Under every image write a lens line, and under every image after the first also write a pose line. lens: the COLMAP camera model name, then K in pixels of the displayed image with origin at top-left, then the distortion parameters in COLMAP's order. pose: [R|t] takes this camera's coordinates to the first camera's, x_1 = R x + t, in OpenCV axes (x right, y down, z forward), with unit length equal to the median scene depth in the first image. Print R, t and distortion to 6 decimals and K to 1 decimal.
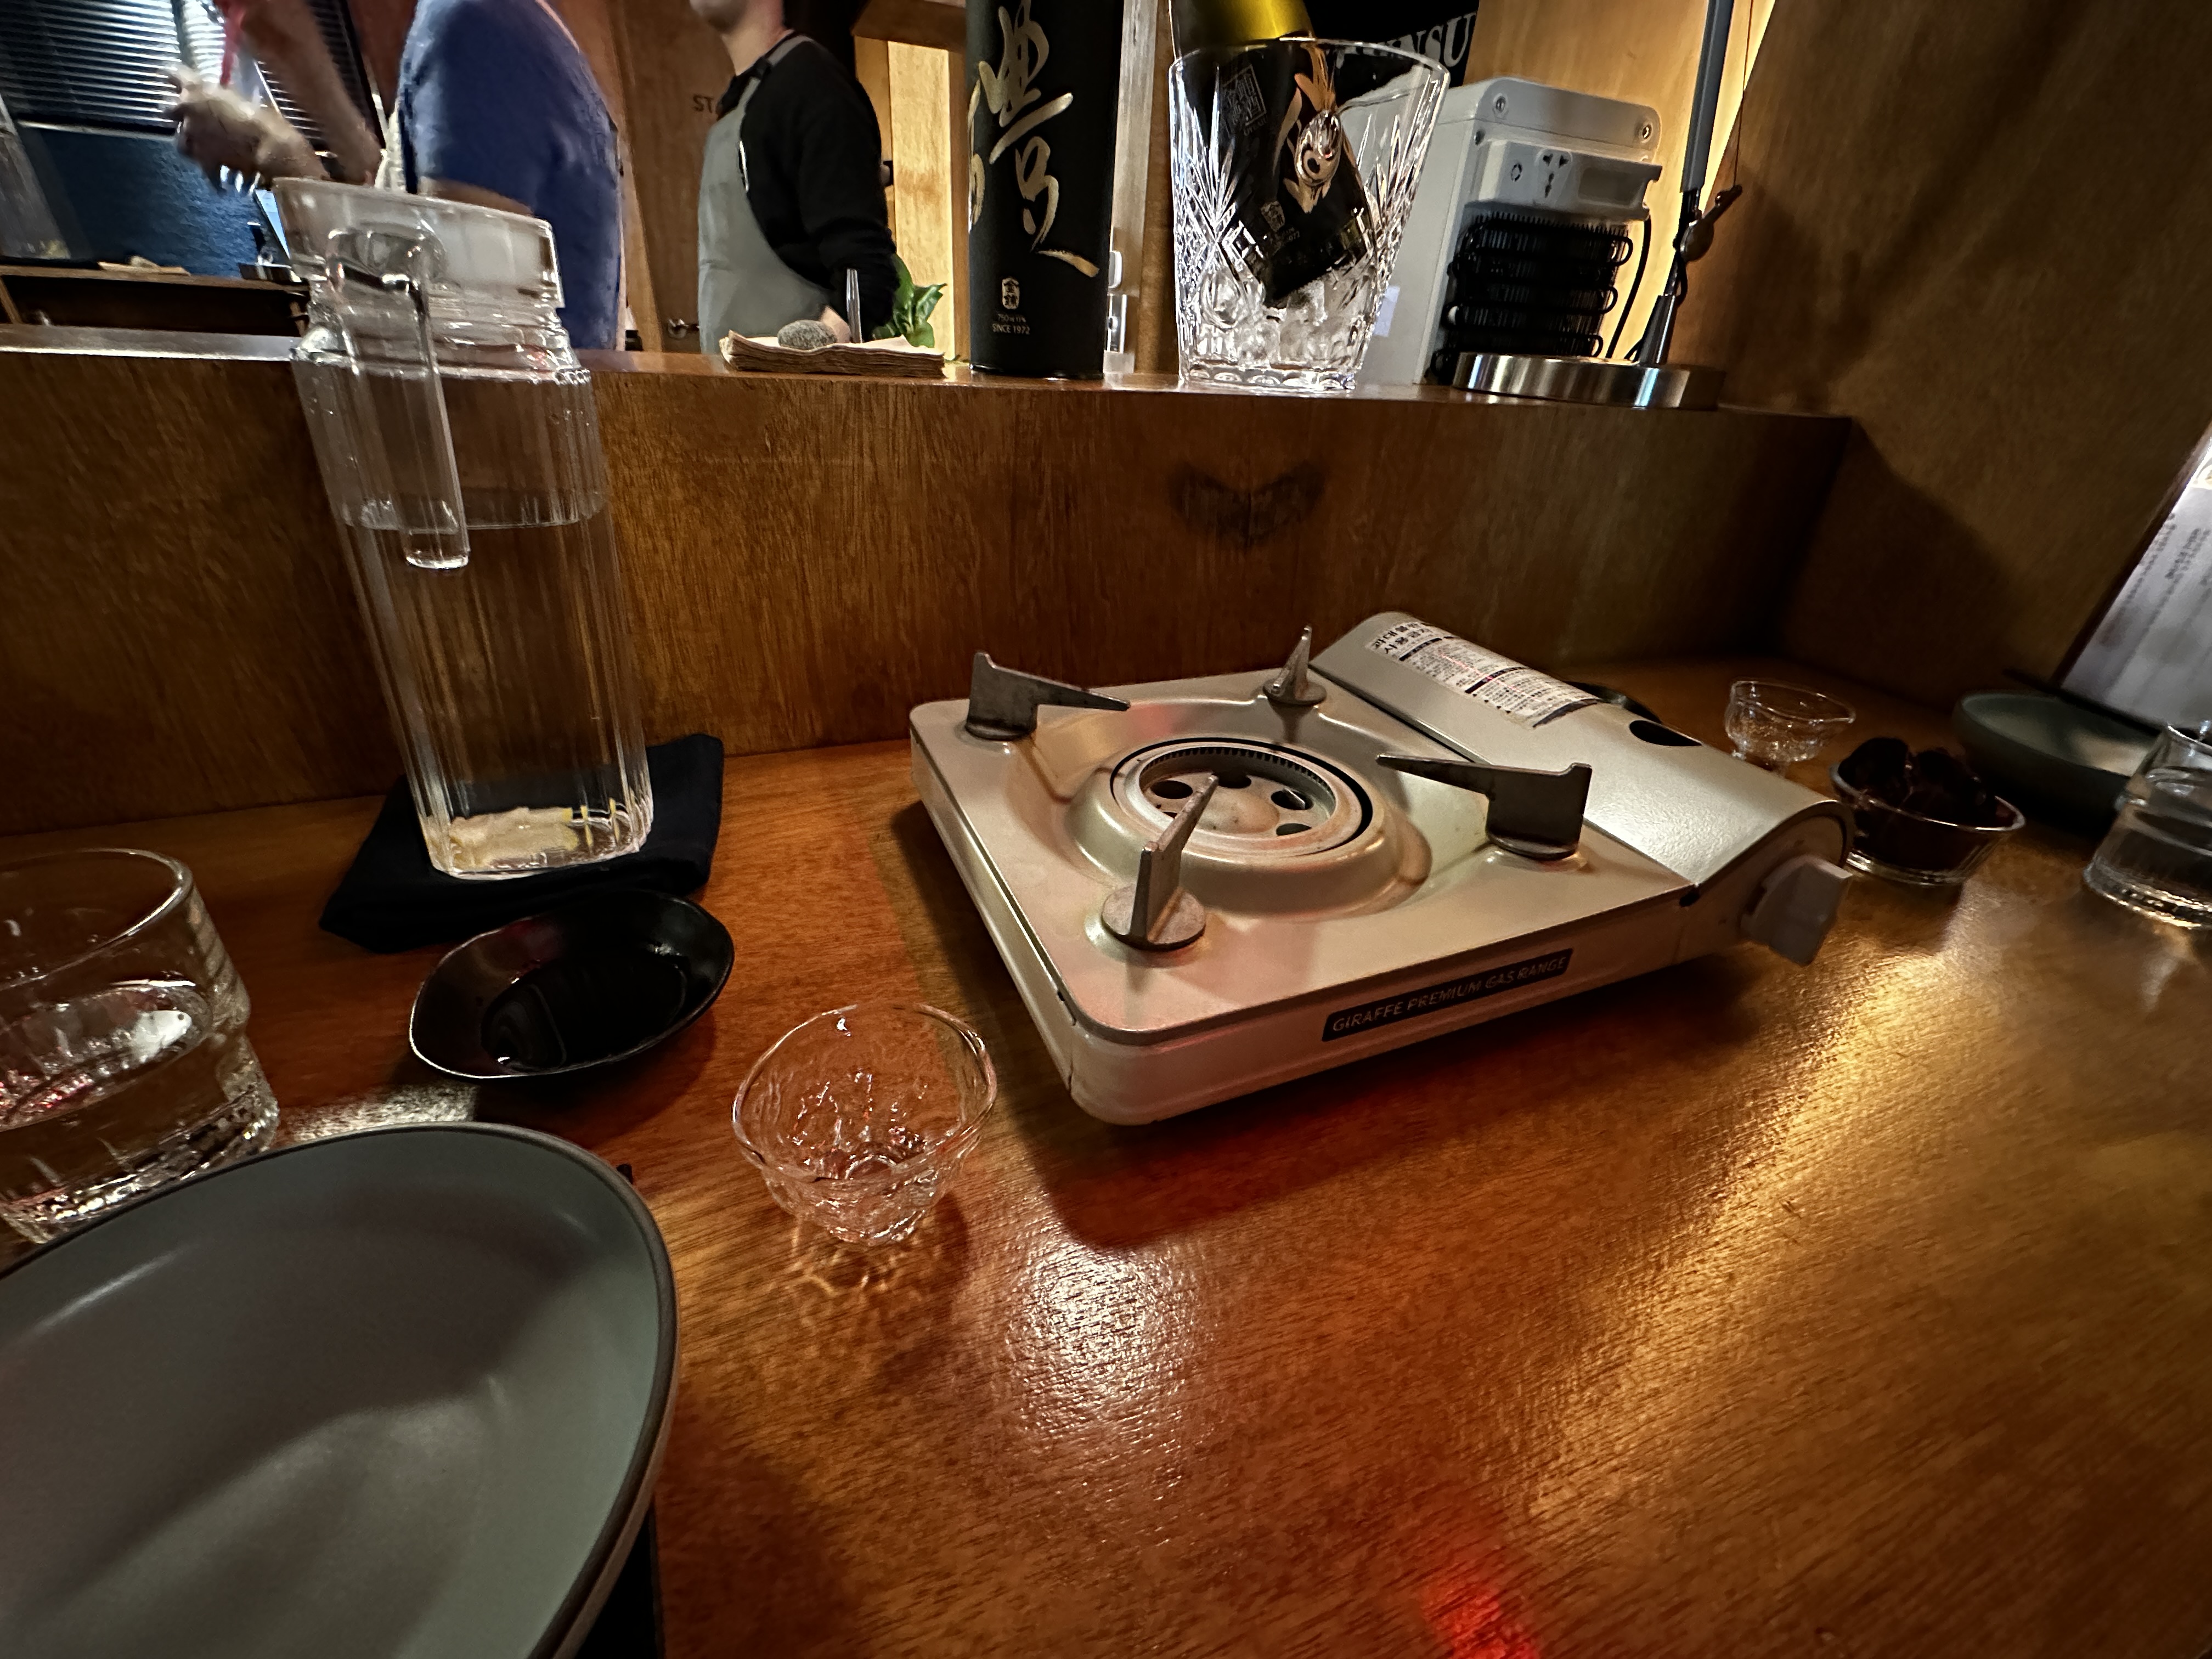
lens RADIAL K [[885.4, 0, 1110.2], [0, 885.4, 828.9], [0, 0, 1]] dist [-0.000678, -0.000076]
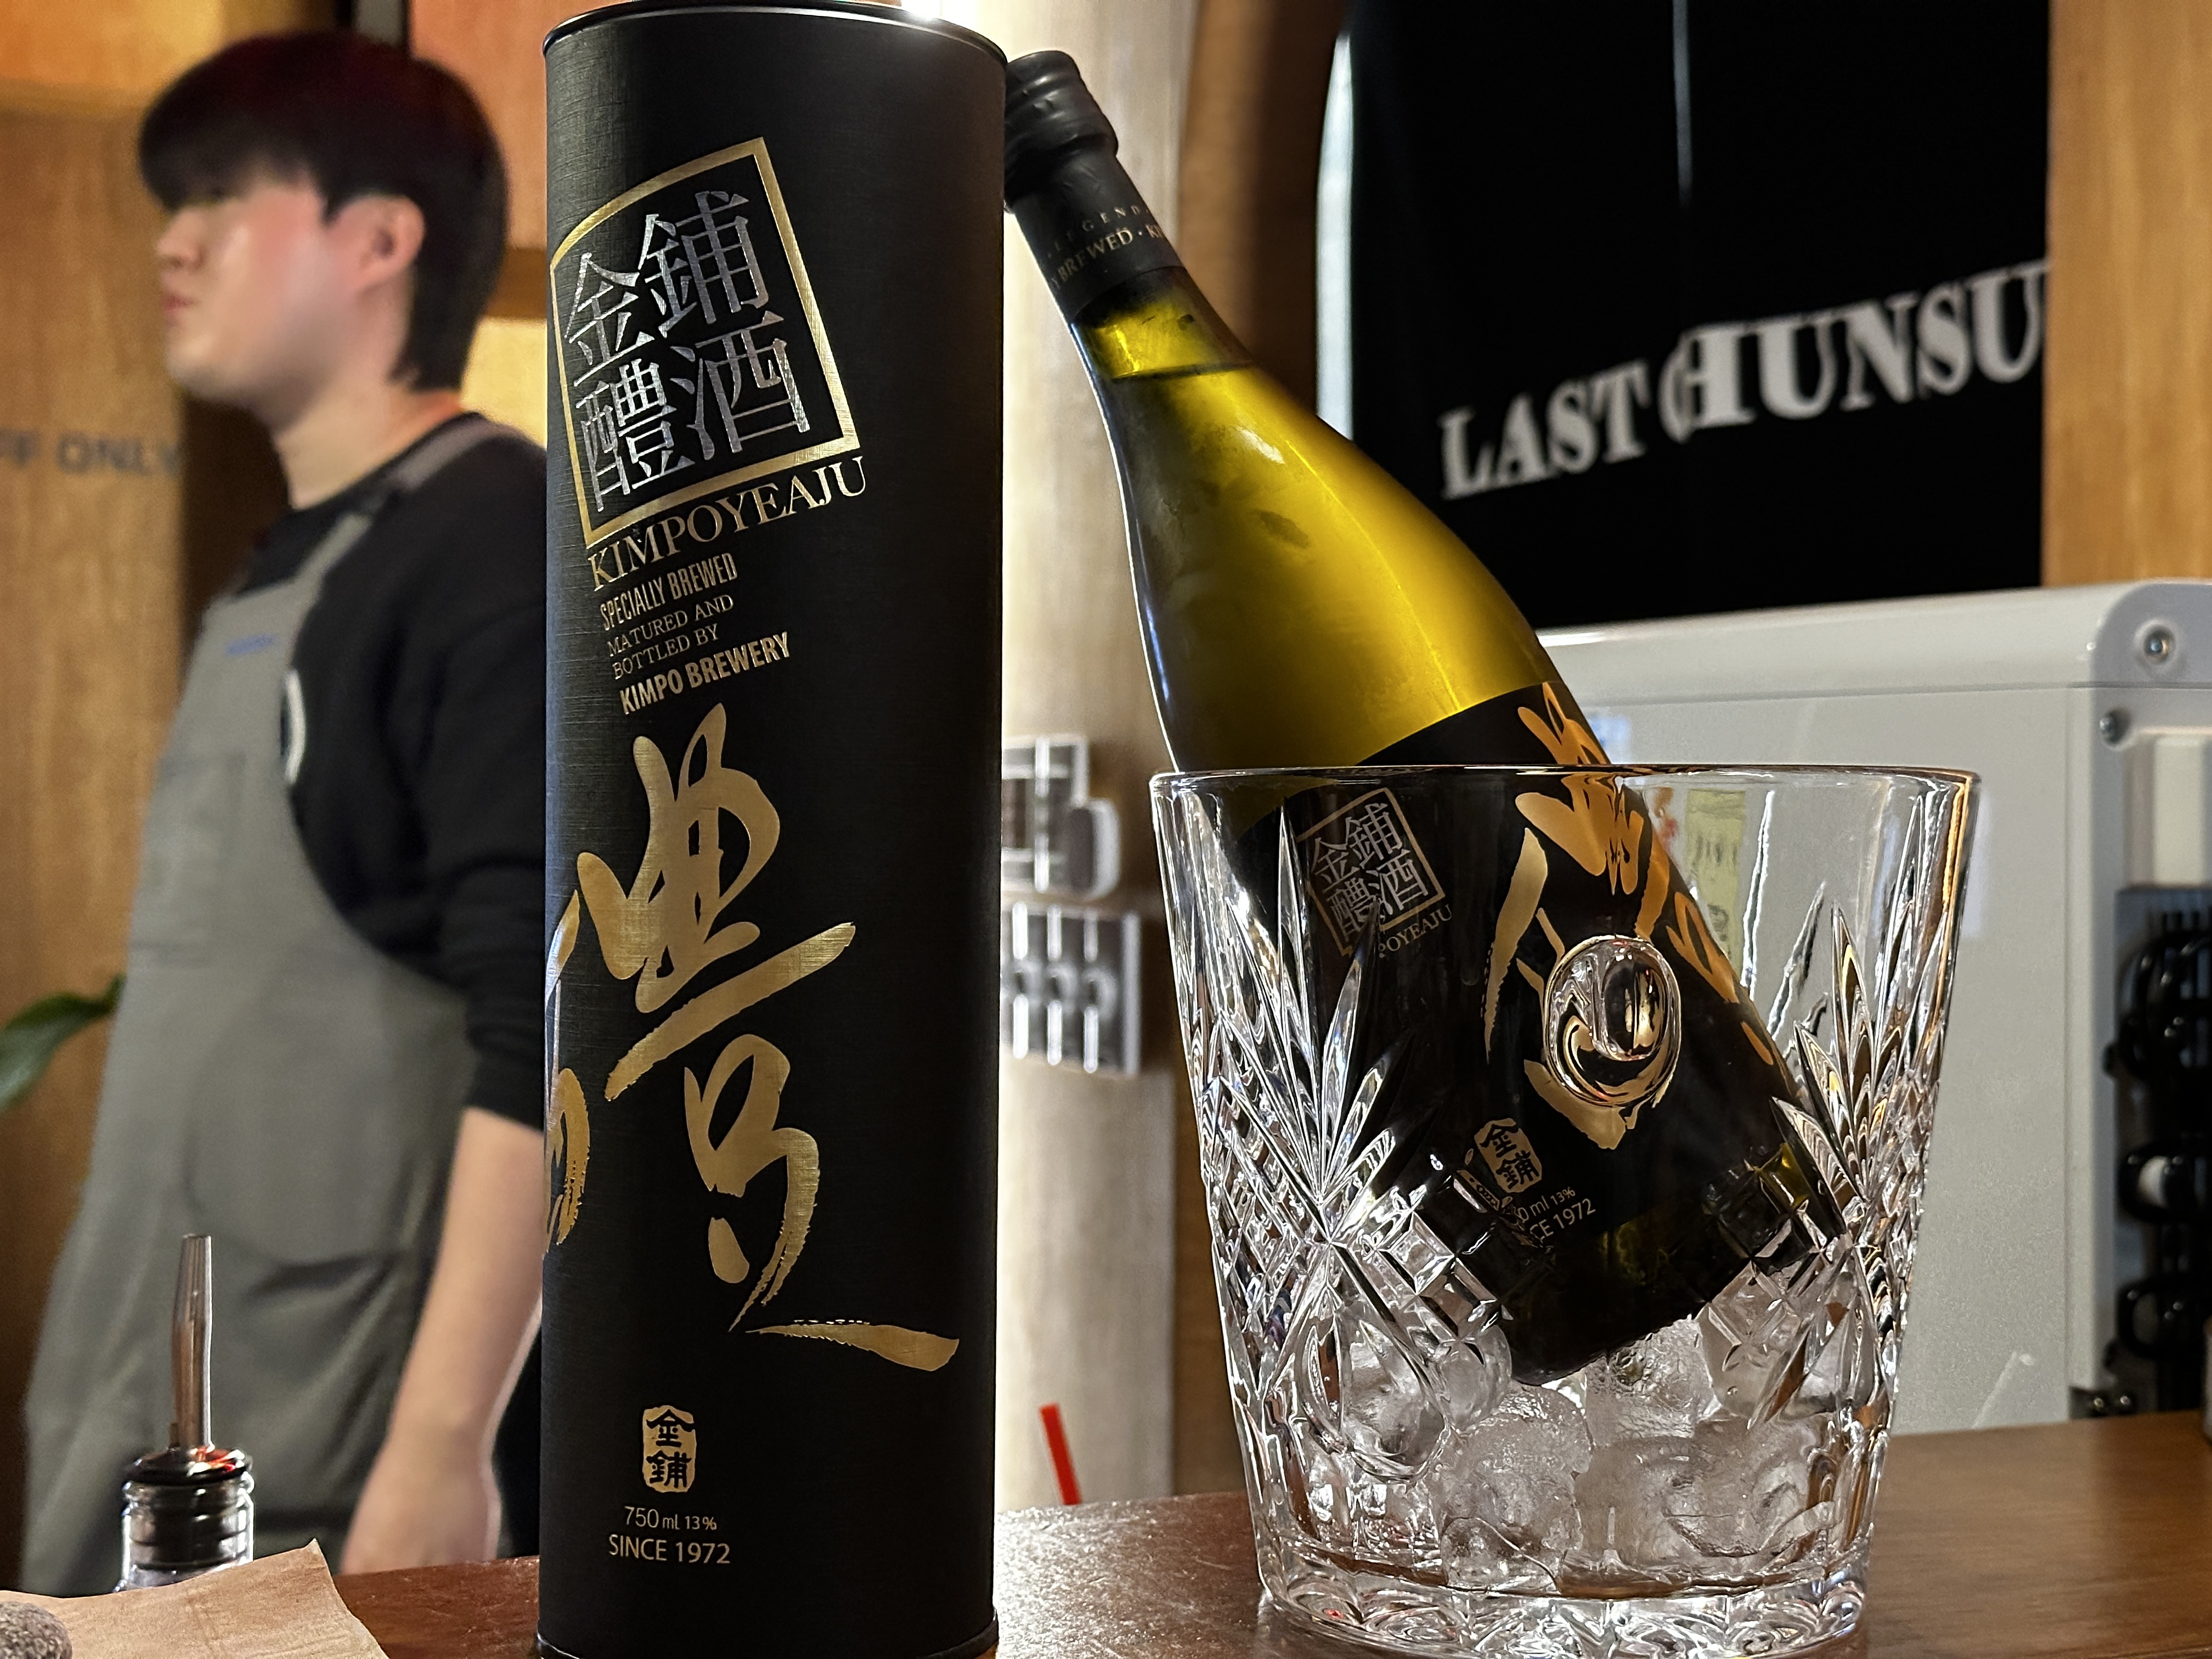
lens RADIAL K [[3125.6, 0, 1106.9], [0, 3125.6, 829.3], [0, 0, 1]] dist [0.094795, 0.000000]
pose [[0.998278, -0.058565, -0.003300, 0.054166], [0.049132, 0.865571, -0.498371, -0.246625], [0.032044, 0.497351, 0.866958, -0.036718]]
